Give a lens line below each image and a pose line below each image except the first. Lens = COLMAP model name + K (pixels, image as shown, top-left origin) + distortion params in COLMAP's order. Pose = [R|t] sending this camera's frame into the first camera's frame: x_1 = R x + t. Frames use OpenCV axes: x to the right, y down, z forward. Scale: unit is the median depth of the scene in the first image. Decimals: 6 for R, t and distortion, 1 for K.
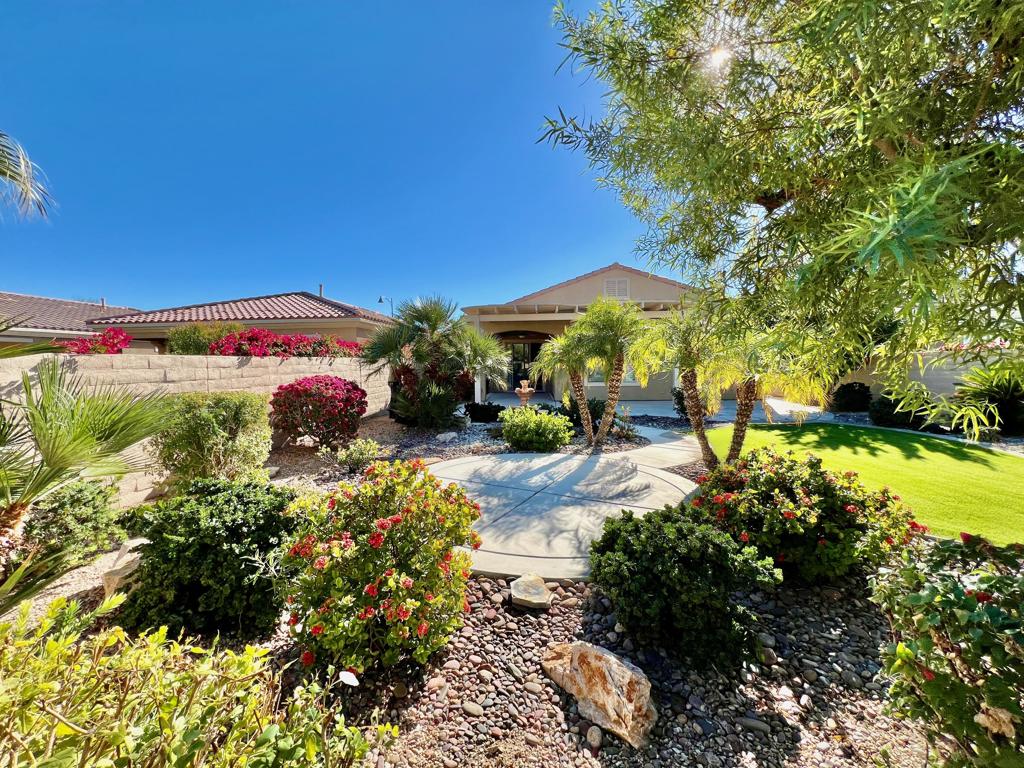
lens RADIAL K [[413.7, 0, 512.0], [0, 413.7, 384.0], [0, 0, 1]] dist [0.000932, 0.000828]
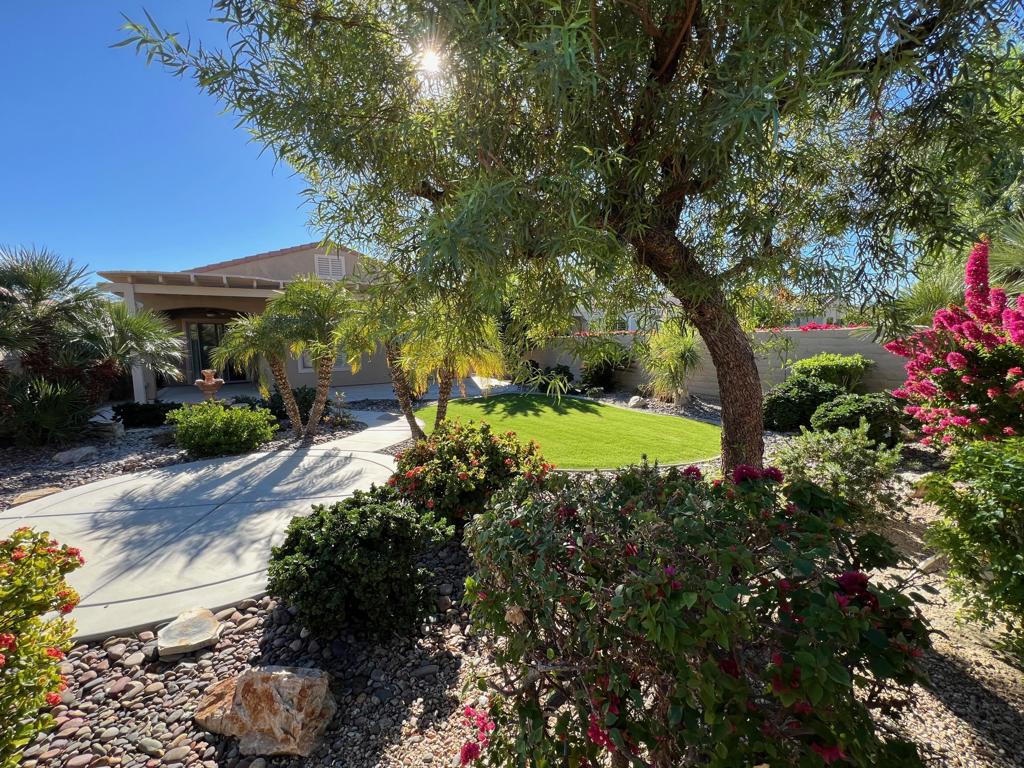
lens RADIAL K [[413.7, 0, 512.0], [0, 413.7, 384.0], [0, 0, 1]] dist [0.000932, 0.000828]
pose [[0.805783, -0.063365, 0.588811, 0.111378], [0.039756, 0.997804, 0.052972, 0.000406], [-0.590875, -0.019275, 0.806533, -0.014903]]
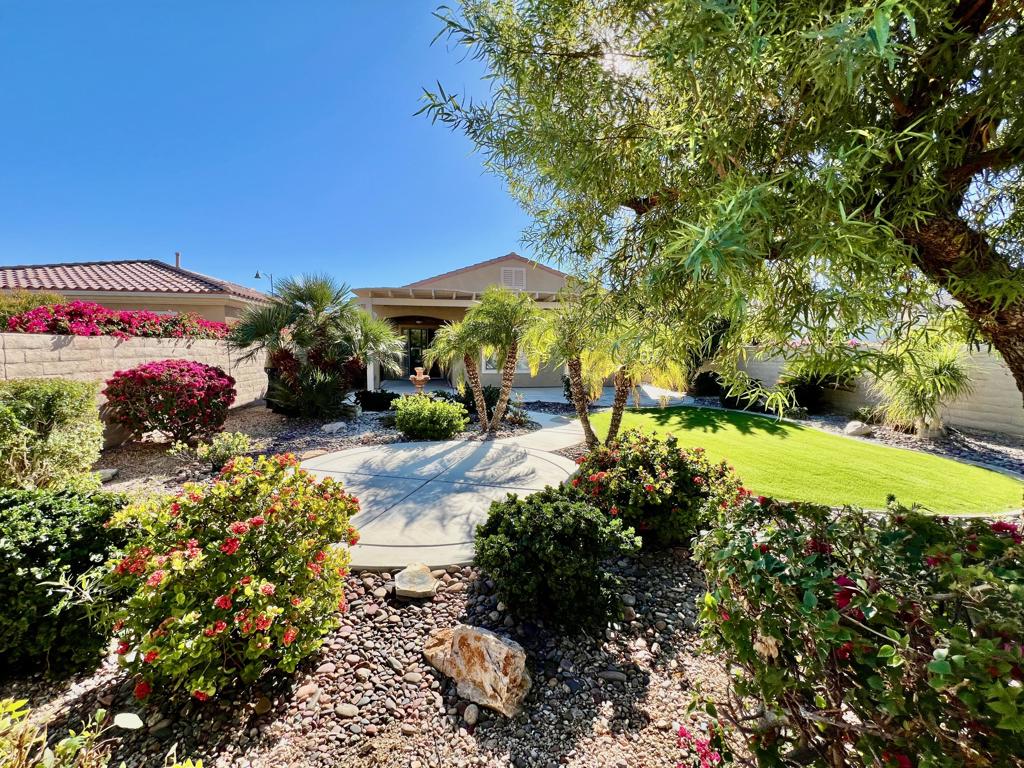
lens RADIAL K [[413.7, 0, 512.0], [0, 413.7, 384.0], [0, 0, 1]] dist [0.000932, 0.000828]
pose [[0.971170, -0.002507, 0.238376, 0.035490], [-0.004953, 0.999517, 0.030691, -0.001393], [-0.238338, -0.030987, 0.970688, 0.001177]]
